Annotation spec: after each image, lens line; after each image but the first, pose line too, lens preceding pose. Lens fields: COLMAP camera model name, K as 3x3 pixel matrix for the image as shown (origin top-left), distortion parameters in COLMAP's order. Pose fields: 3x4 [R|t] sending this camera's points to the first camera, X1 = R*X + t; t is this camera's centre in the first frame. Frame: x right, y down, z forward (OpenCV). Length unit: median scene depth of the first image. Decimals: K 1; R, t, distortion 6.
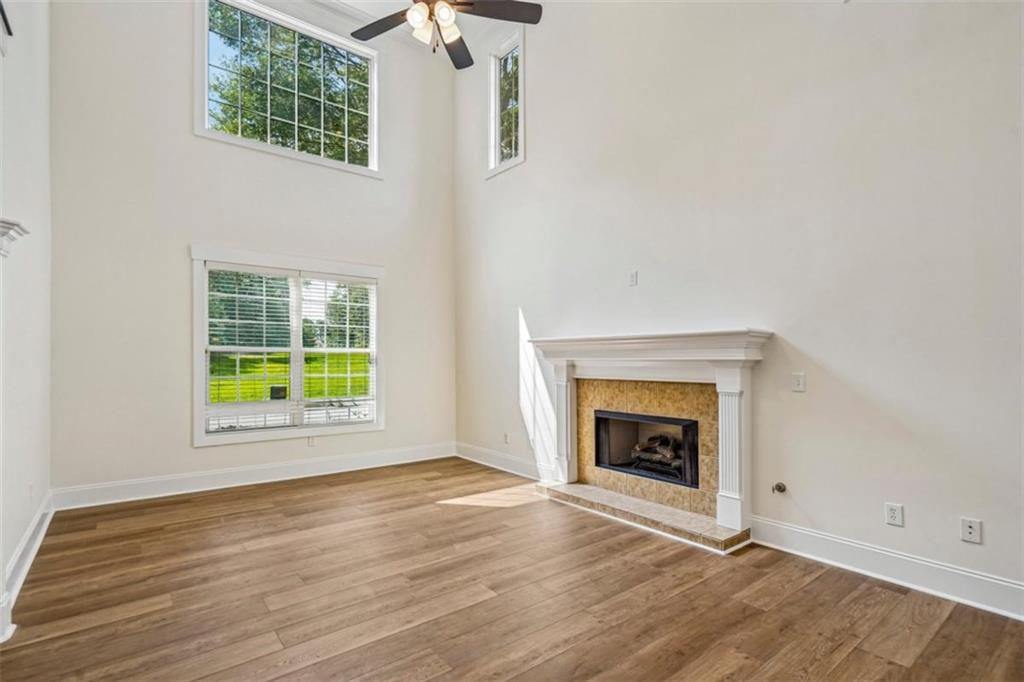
lens RADIAL K [[498.5, 0, 521.5], [0, 498.5, 355.9], [0, 0, 1]] dist [-0.000979, 0.000141]
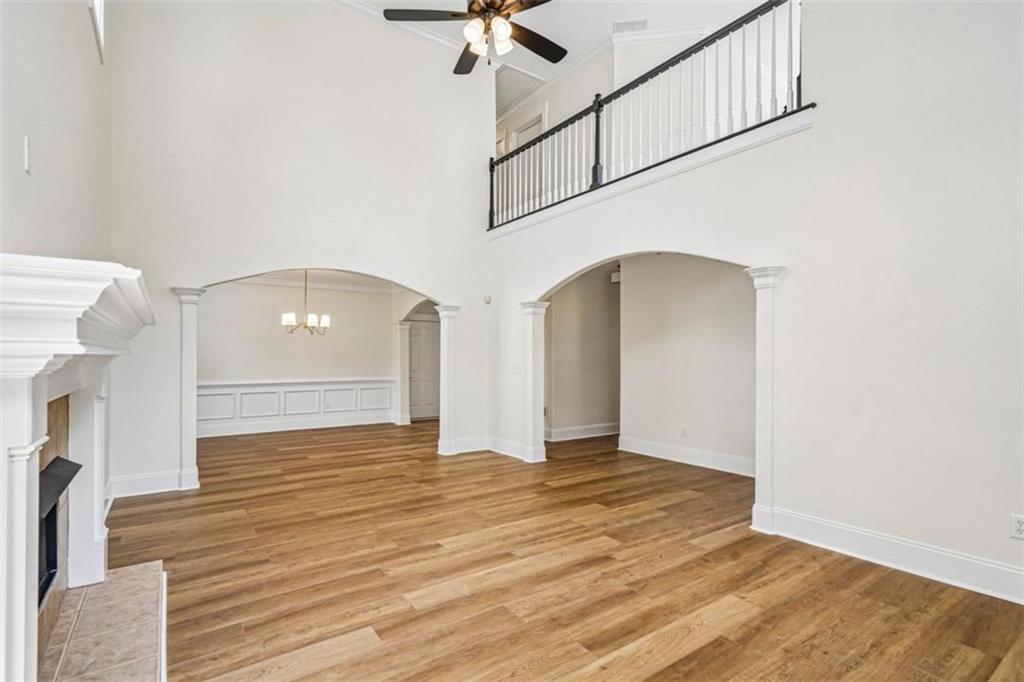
lens RADIAL K [[498.5, 0, 521.5], [0, 498.5, 355.9], [0, 0, 1]] dist [-0.000979, 0.000141]
pose [[-0.998481, 0.000095, 0.055089, -0.235969], [-0.000240, 0.999982, -0.006076, 0.016553], [-0.055089, -0.006080, -0.998463, 1.609901]]
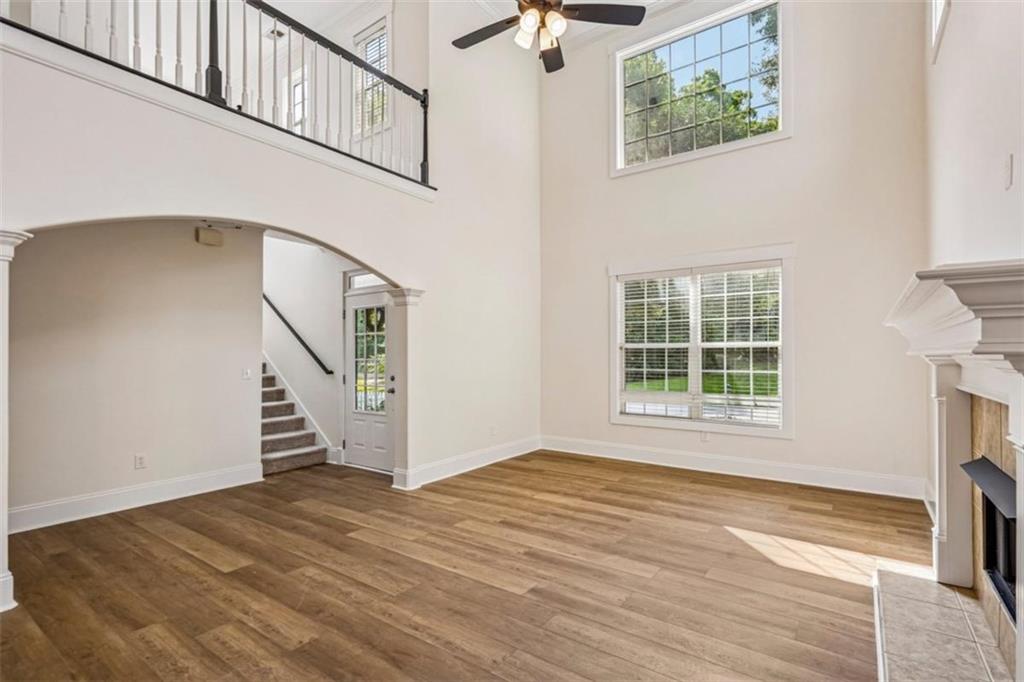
lens RADIAL K [[489.1, 0, 494.7], [0, 489.1, 355.7], [0, 0, 1]] dist [0.002513, 0.000547]
pose [[0.249920, -0.000444, -0.968266, 0.625968], [0.009037, 0.999957, 0.001874, 0.005565], [0.968224, -0.009219, 0.249914, 0.514138]]
